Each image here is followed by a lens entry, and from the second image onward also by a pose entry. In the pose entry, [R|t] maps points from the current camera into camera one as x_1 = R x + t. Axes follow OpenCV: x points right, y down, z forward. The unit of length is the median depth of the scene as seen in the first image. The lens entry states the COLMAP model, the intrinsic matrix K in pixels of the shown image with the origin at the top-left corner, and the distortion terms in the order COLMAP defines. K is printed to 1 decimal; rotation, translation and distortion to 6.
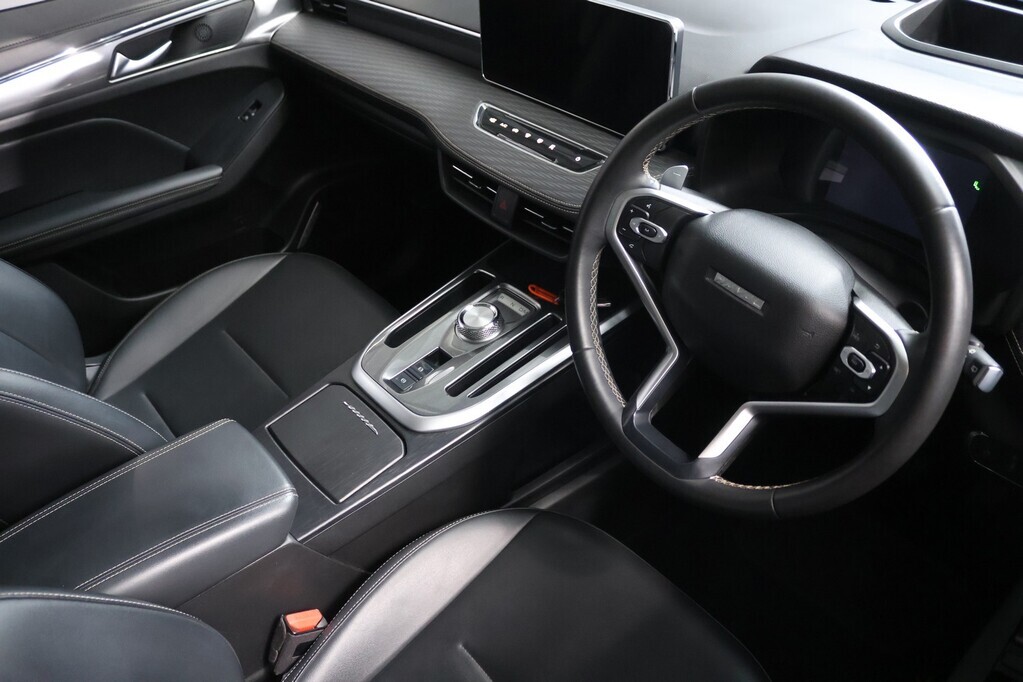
lens RADIAL K [[820.6, 0, 511.5], [0, 820.6, 341.0], [0, 0, 1]] dist [-0.004381, -0.002493]
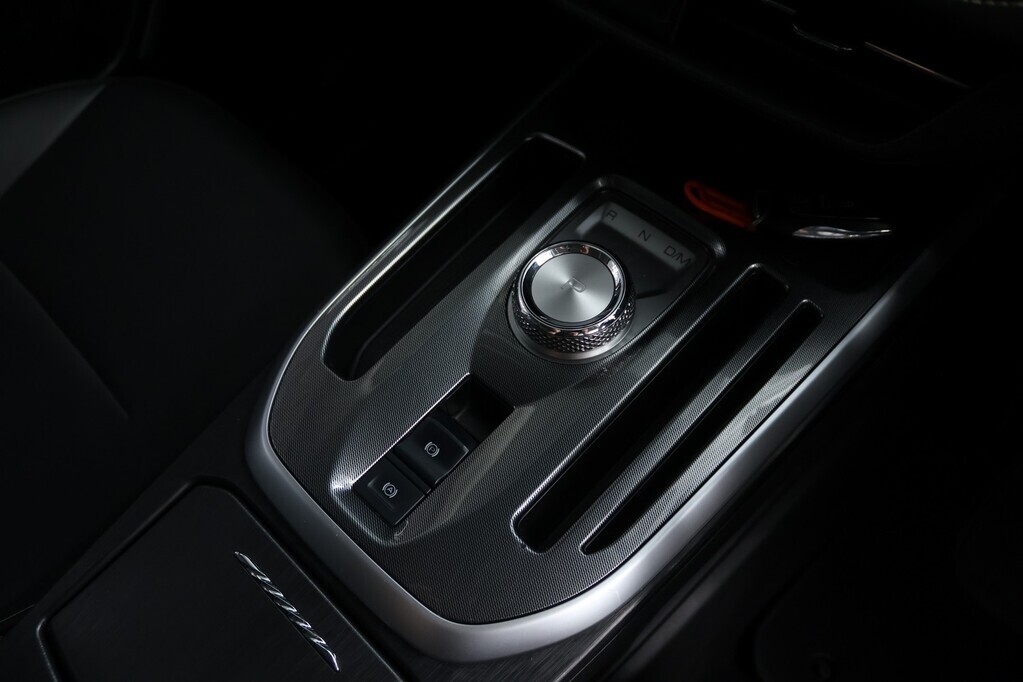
lens RADIAL K [[820.6, 0, 511.5], [0, 820.6, 341.0], [0, 0, 1]] dist [-0.004381, -0.002493]
pose [[0.996270, -0.058360, 0.063568, -0.093703], [0.039738, 0.964153, 0.262356, -0.105846], [-0.076600, -0.258851, 0.962875, 0.638666]]
